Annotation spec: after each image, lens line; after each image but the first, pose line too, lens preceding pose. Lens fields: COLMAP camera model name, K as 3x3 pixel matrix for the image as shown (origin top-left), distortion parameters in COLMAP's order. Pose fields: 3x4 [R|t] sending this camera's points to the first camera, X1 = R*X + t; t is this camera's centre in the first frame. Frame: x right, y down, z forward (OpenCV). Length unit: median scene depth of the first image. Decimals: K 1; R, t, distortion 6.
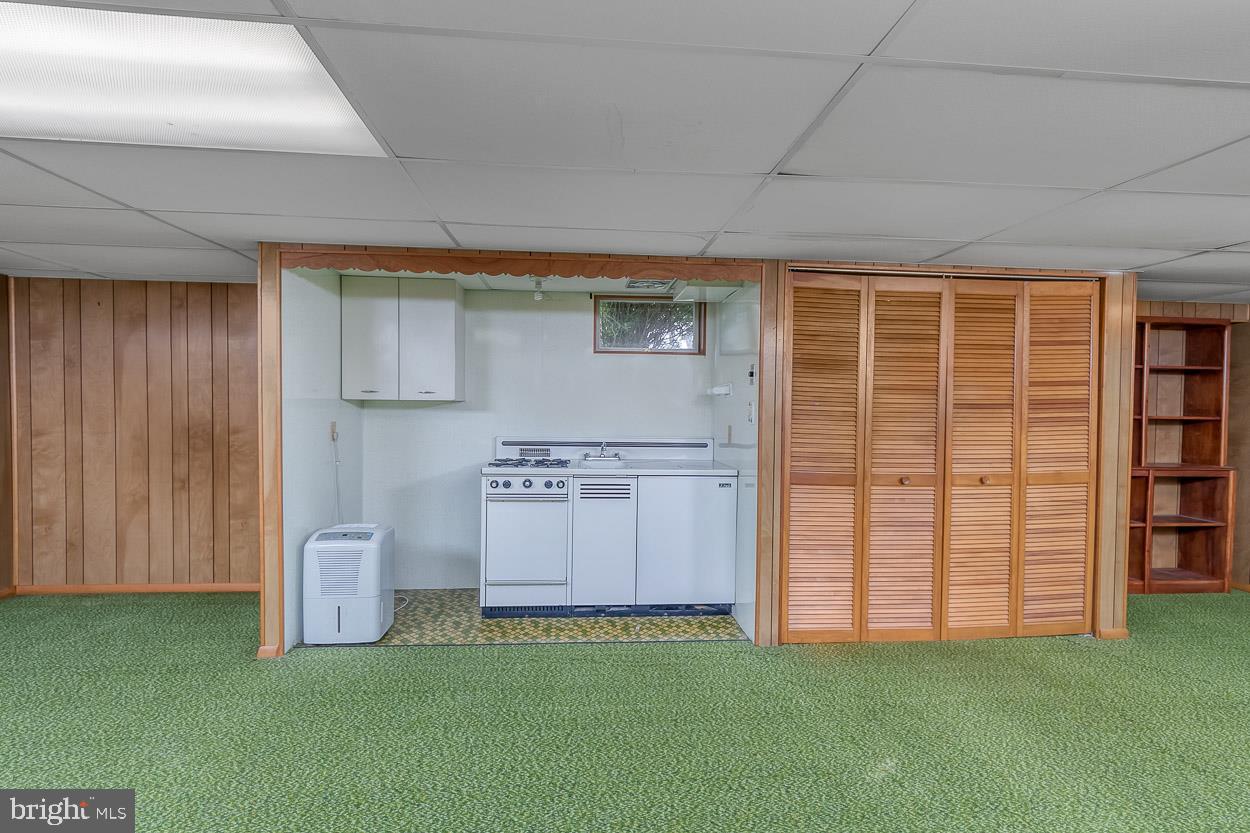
lens RADIAL K [[548.0, 0, 625.7], [0, 548.0, 420.9], [0, 0, 1]] dist [-0.012381, 0.000328]
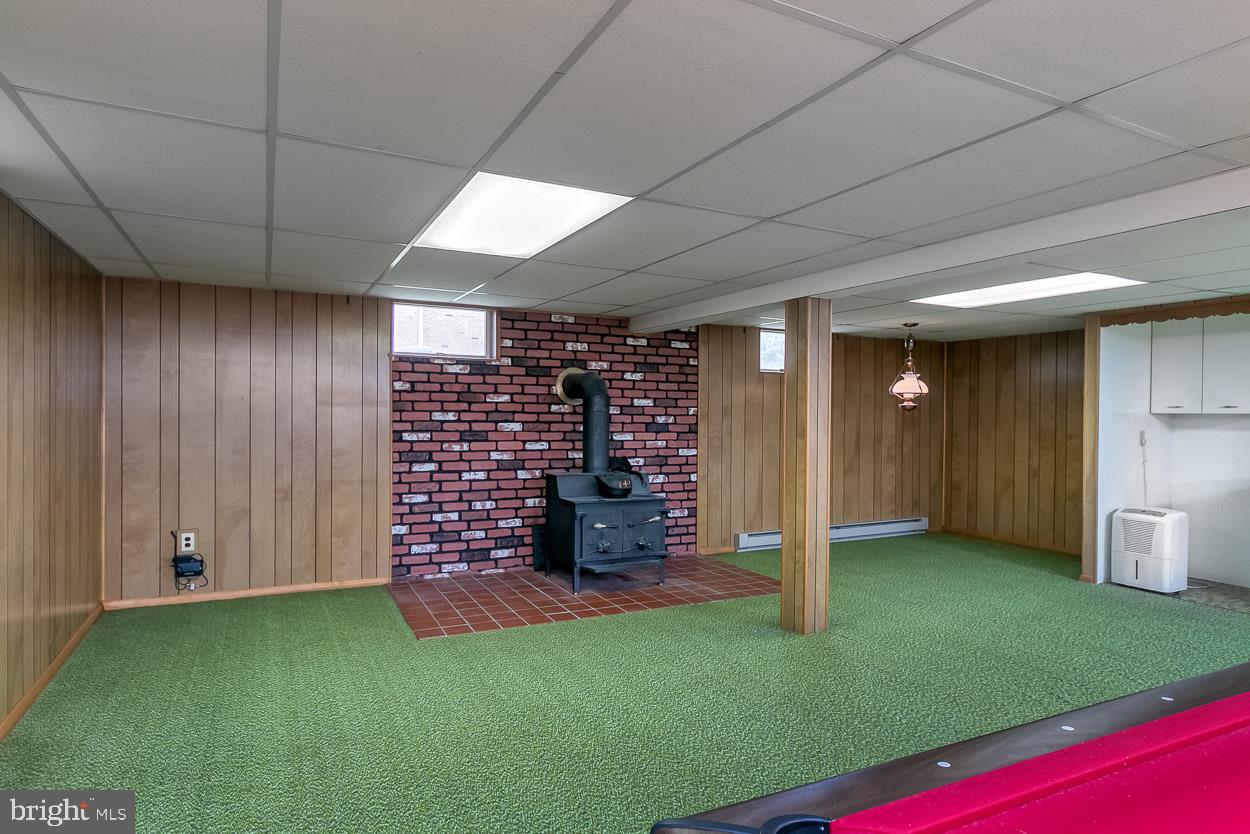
lens RADIAL K [[716.0, 0, 627.2], [0, 716.0, 420.8], [0, 0, 1]] dist [-0.000521, 0.000425]
pose [[0.368683, 0.003527, -0.929549, 0.565966], [-0.024149, 0.999692, -0.005785, 0.016282], [0.929241, 0.024581, 0.368654, -0.728908]]
